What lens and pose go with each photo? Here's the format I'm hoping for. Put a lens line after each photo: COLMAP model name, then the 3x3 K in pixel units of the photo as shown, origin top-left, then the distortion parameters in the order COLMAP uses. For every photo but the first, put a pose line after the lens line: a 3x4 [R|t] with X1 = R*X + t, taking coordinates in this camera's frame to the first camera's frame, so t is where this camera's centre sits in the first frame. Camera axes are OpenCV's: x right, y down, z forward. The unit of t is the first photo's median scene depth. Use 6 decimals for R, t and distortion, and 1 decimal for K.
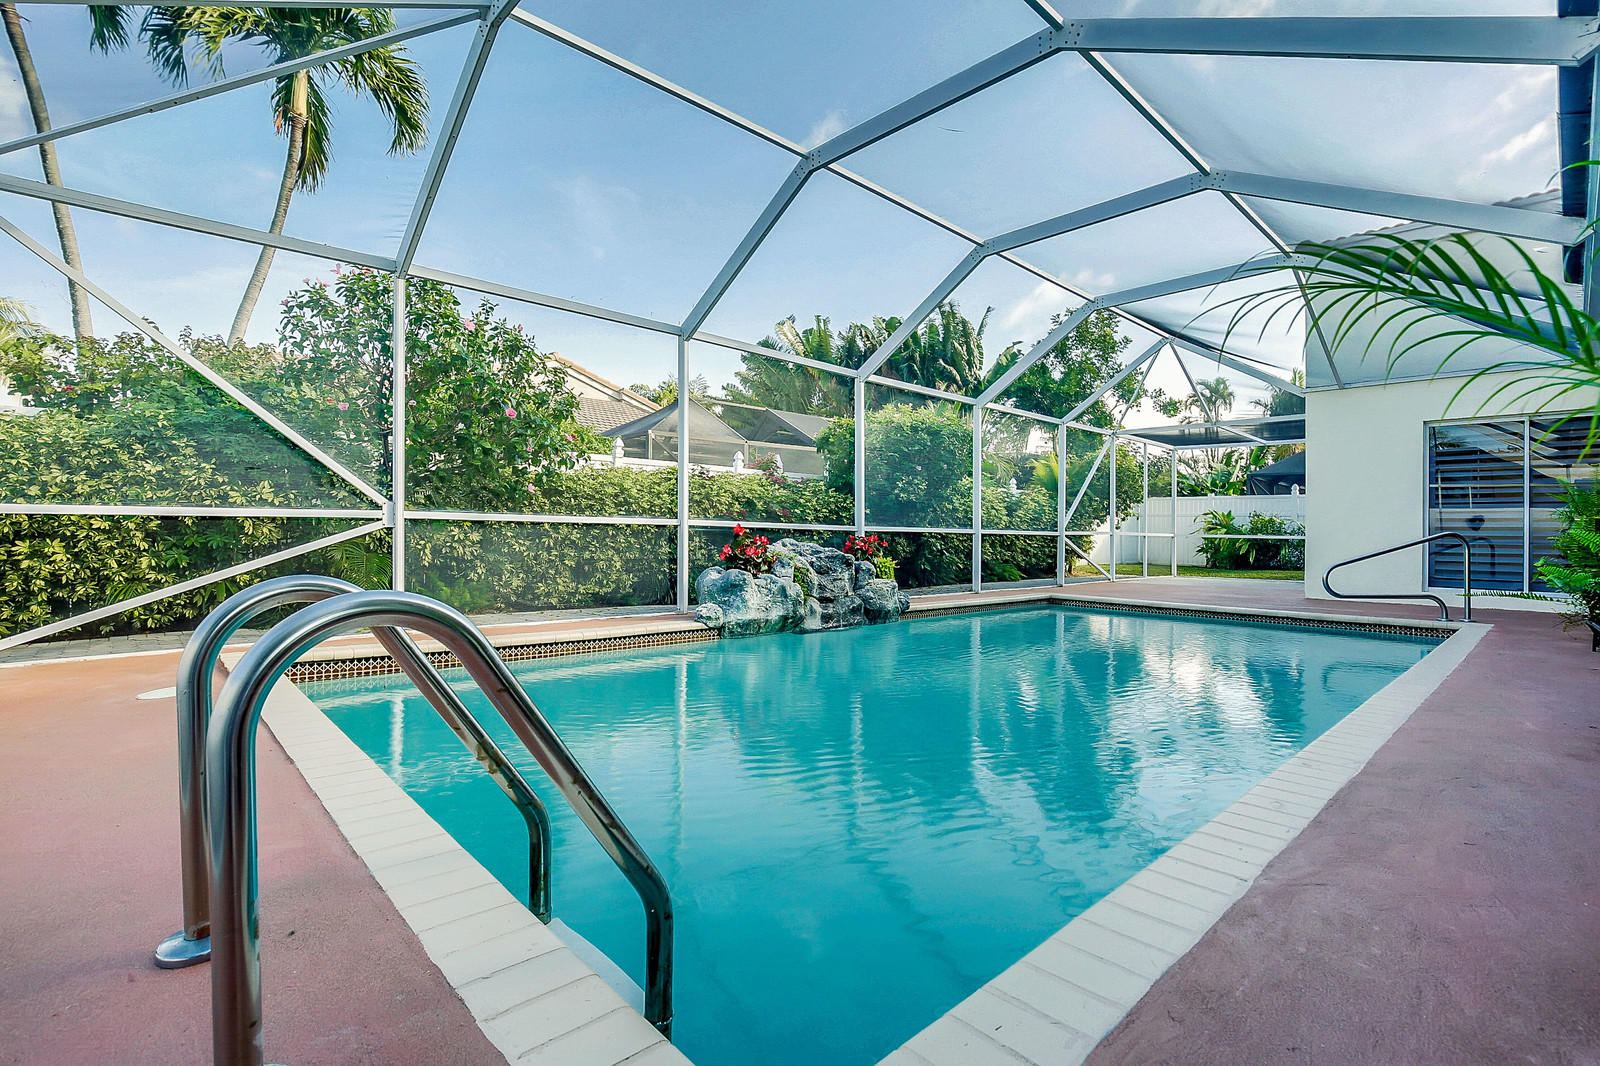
lens RADIAL K [[738.3, 0, 801.4], [0, 738.3, 542.4], [0, 0, 1]] dist [-0.027226, 0.004597]
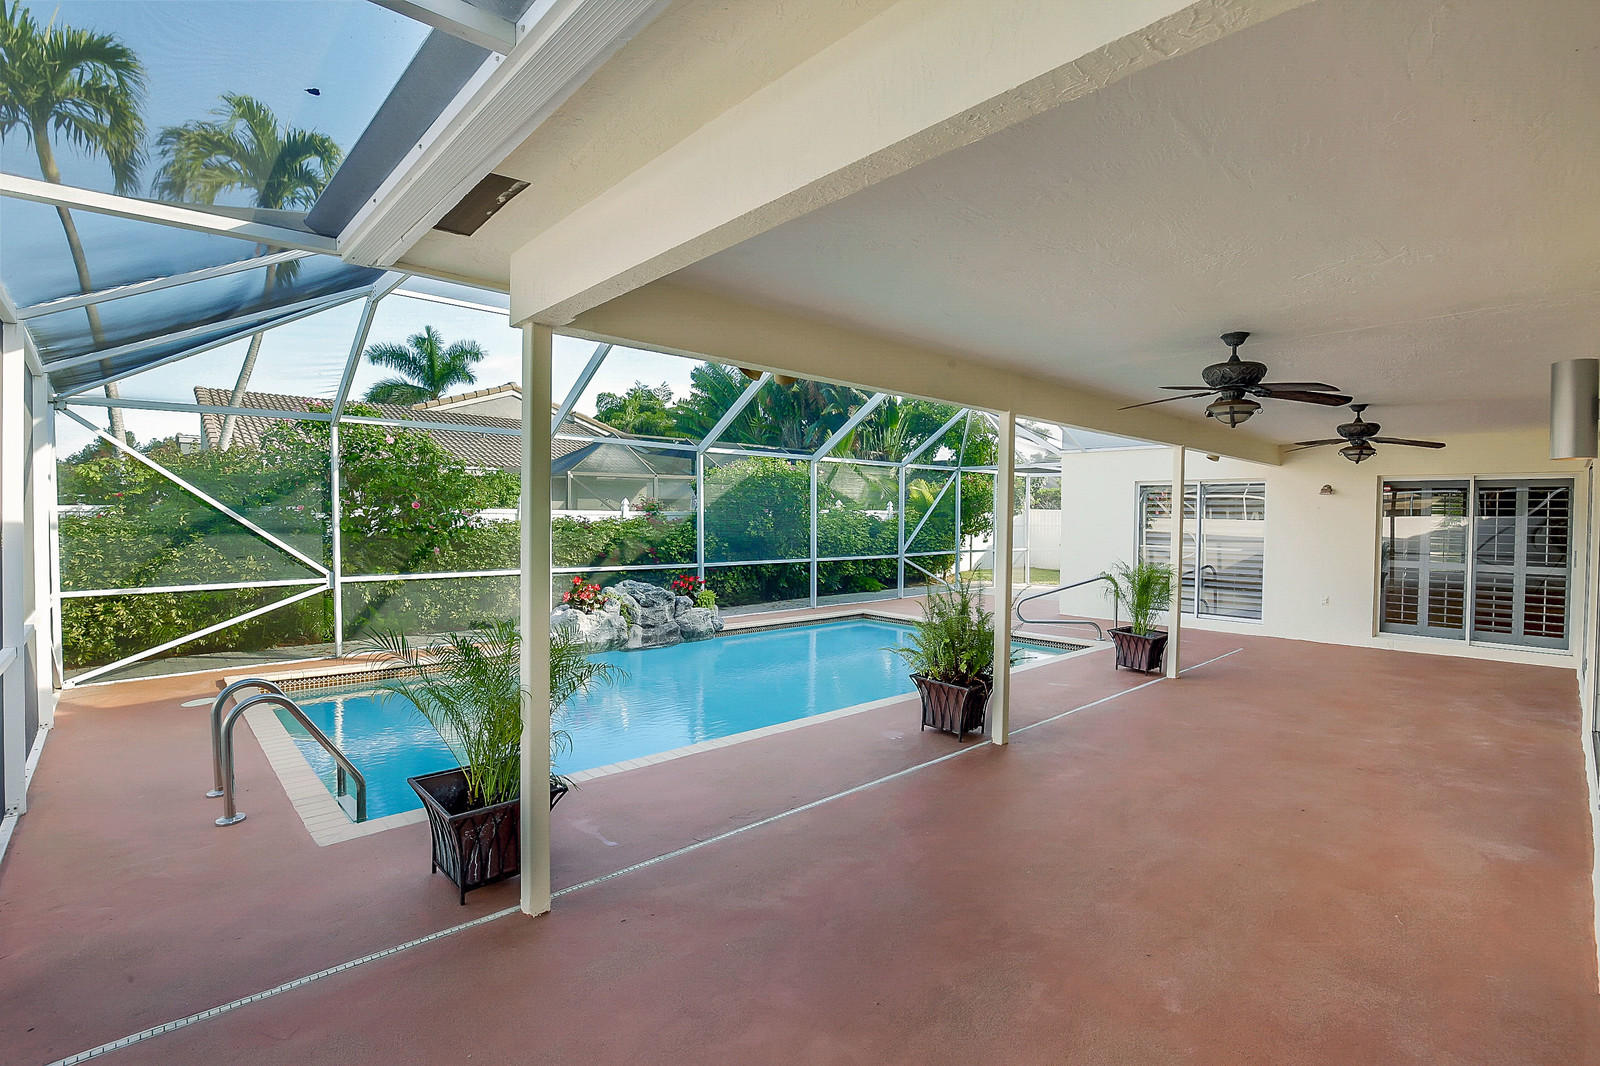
lens RADIAL K [[738.3, 0, 797.4], [0, 738.3, 542.7], [0, 0, 1]] dist [-0.027226, 0.004597]
pose [[0.999983, -0.003729, -0.004560, 0.337002], [0.003848, 0.999643, 0.026438, -0.121700], [0.004460, -0.026455, 0.999640, -0.419476]]
